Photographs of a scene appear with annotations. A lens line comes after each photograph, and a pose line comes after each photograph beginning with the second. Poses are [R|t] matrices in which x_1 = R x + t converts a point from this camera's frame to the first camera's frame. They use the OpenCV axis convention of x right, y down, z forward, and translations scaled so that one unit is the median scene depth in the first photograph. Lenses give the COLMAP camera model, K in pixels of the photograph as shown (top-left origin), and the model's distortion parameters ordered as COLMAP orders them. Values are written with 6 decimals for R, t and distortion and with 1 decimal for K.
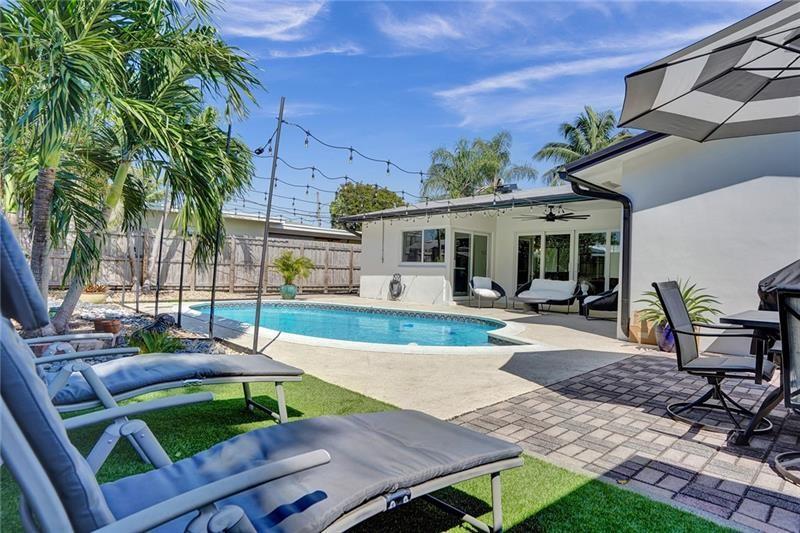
lens RADIAL K [[437.9, 0, 406.4], [0, 437.9, 265.7], [0, 0, 1]] dist [0.005983, -0.000064]
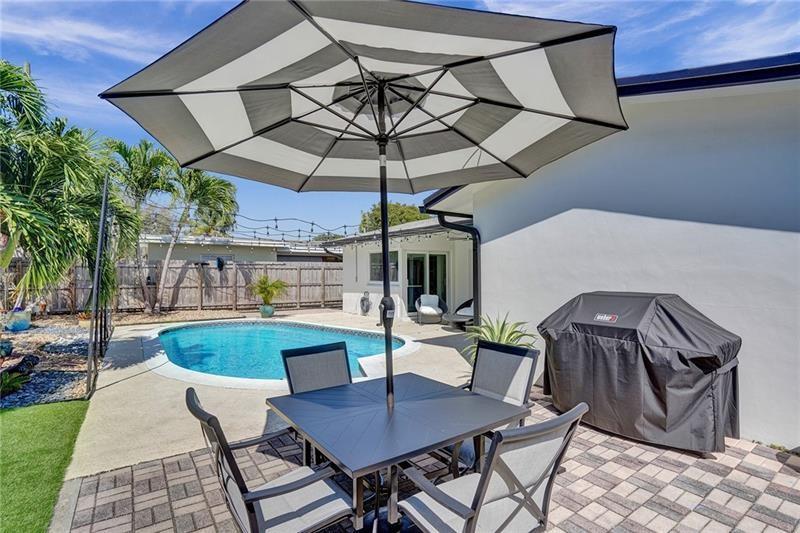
lens RADIAL K [[393.7, 0, 395.9], [0, 393.7, 265.0], [0, 0, 1]] dist [-0.011291, 0.000940]
pose [[0.985922, -0.036431, -0.163191, 0.233759], [0.034154, 0.999276, -0.016739, -0.031497], [0.163683, 0.010930, 0.986452, 0.032207]]
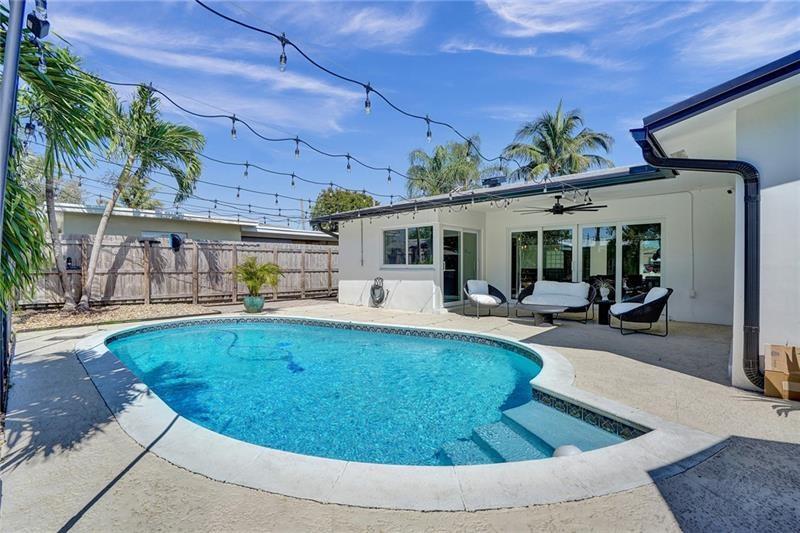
lens RADIAL K [[368.5, 0, 403.3], [0, 368.5, 263.9], [0, 0, 1]] dist [-0.025580, 0.003937]
pose [[0.997965, -0.029431, 0.056564, -0.013729], [0.028999, 0.999544, 0.008450, -0.016248], [-0.056787, -0.006792, 0.998363, 0.256911]]
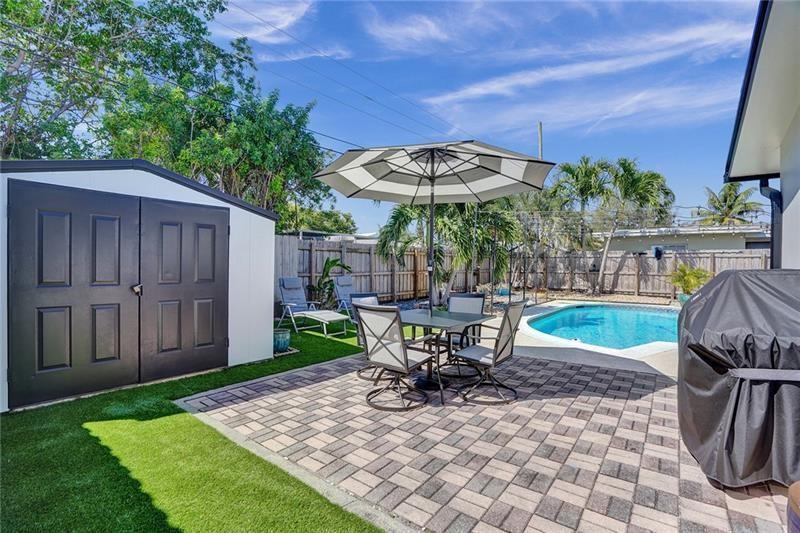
lens RADIAL K [[368.5, 0, 405.1], [0, 368.5, 268.7], [0, 0, 1]] dist [-0.025580, 0.003937]
pose [[0.181225, -0.017734, -0.983282, 0.495855], [0.004969, 0.999841, -0.017116, -0.008792], [0.983429, -0.001784, 0.181284, 0.125269]]
